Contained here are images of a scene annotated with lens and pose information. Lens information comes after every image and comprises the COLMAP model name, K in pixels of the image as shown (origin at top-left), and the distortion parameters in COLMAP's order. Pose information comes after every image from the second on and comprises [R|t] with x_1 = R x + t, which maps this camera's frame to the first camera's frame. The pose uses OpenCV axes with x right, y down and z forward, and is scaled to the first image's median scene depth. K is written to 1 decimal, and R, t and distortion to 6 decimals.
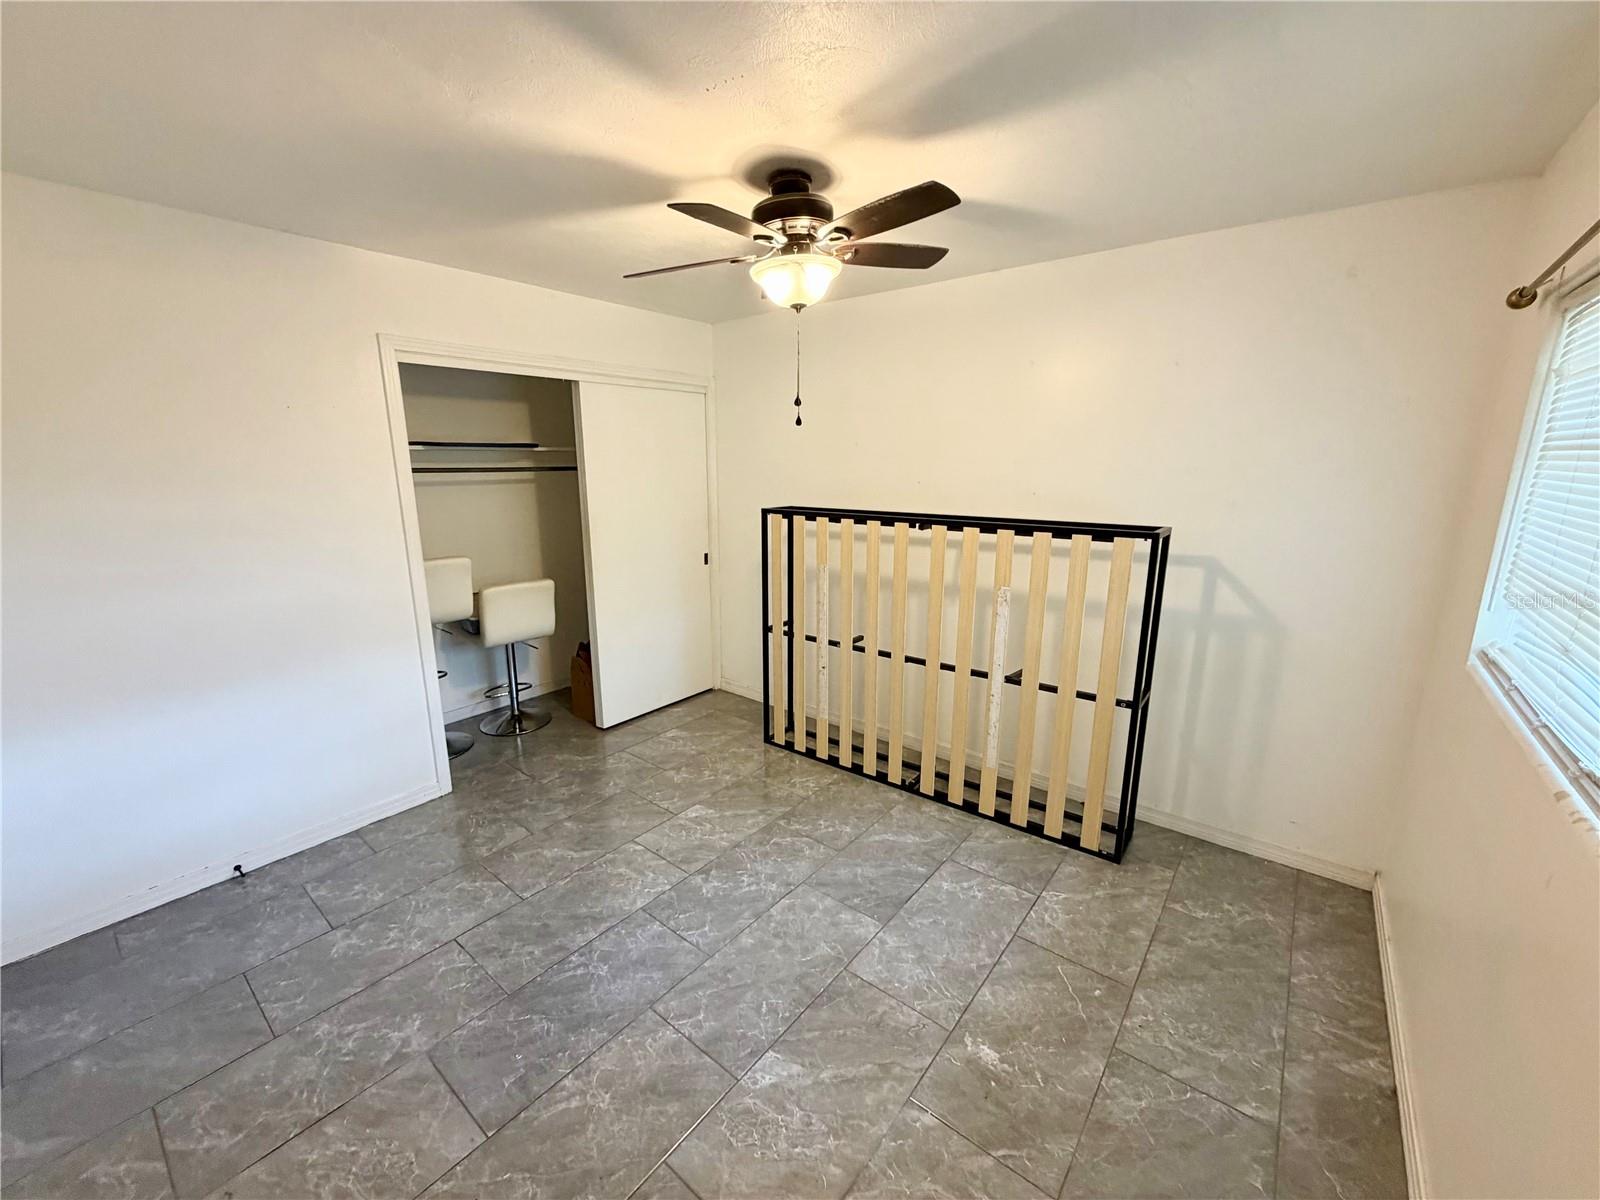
lens RADIAL K [[639.3, 0, 794.0], [0, 639.3, 603.8], [0, 0, 1]] dist [0.002839, -0.000915]
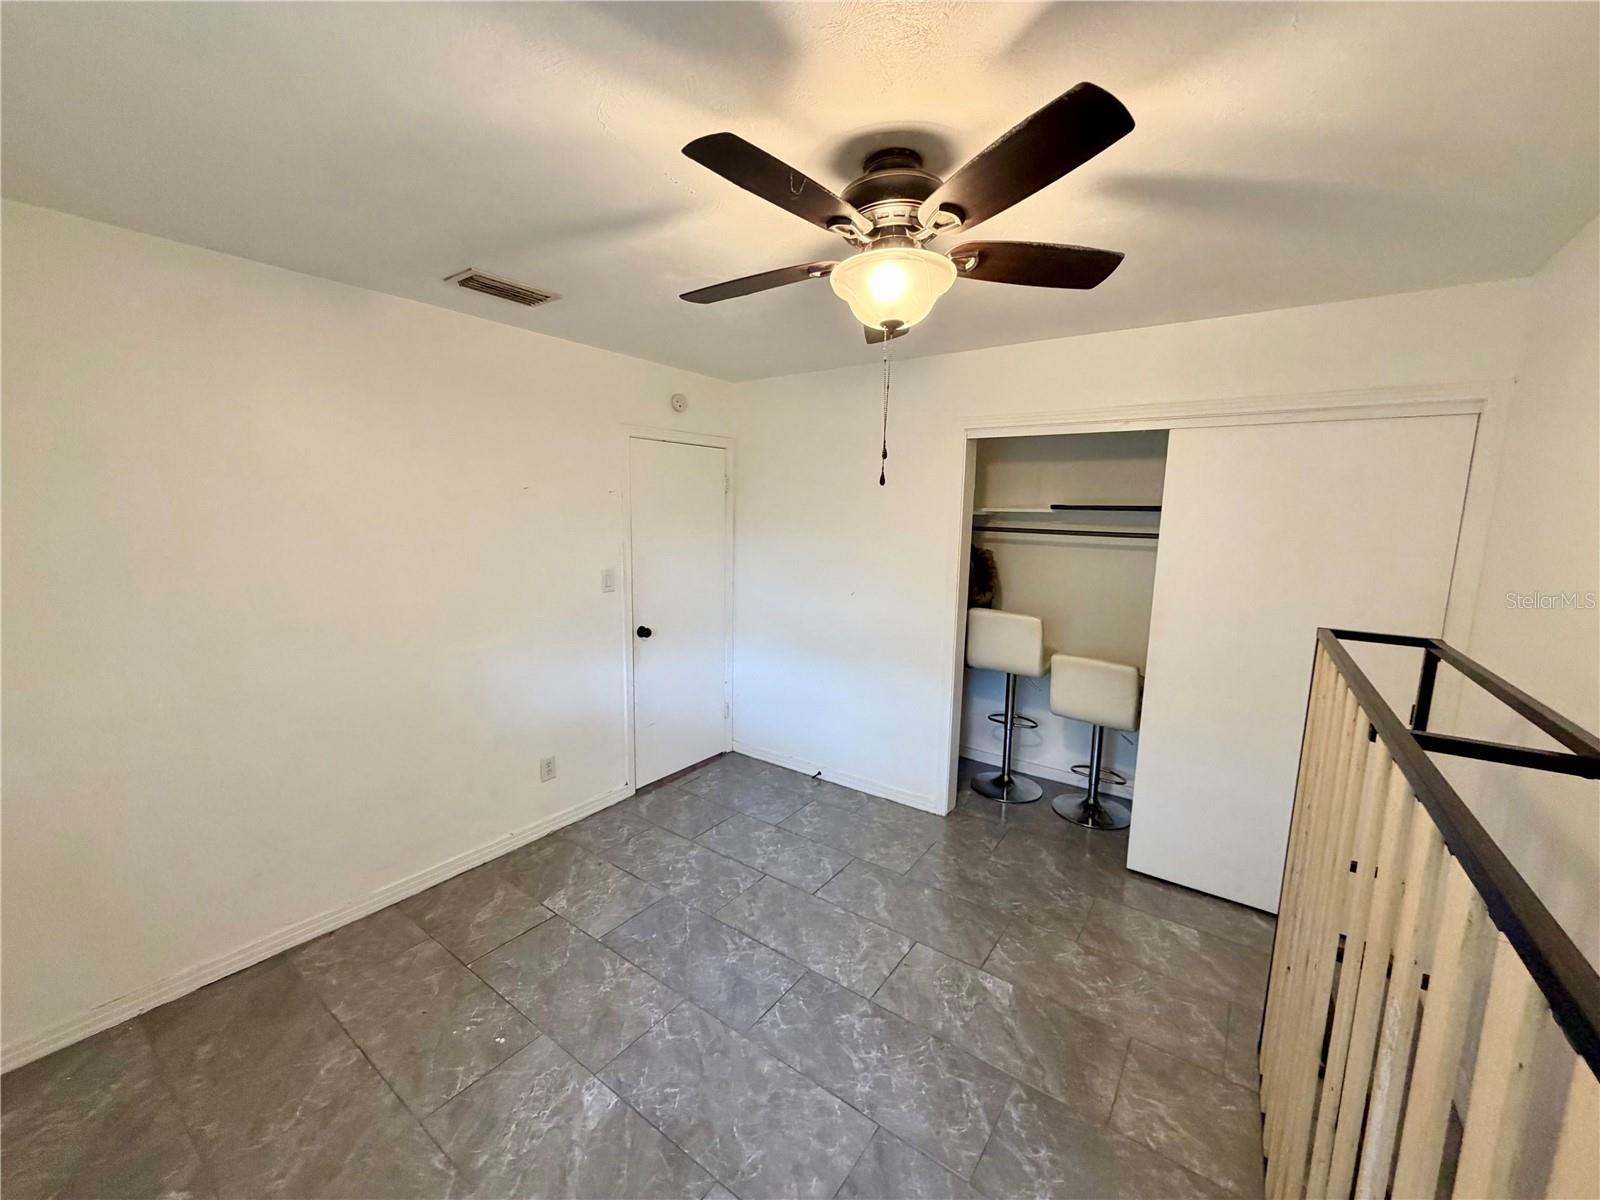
lens RADIAL K [[639.3, 0, 796.9], [0, 639.3, 601.7], [0, 0, 1]] dist [0.002839, -0.000915]
pose [[0.046498, 0.145713, -0.988234, 0.640368], [-0.239651, 0.962038, 0.130575, -0.190697], [0.969745, 0.230760, 0.079653, 0.752906]]
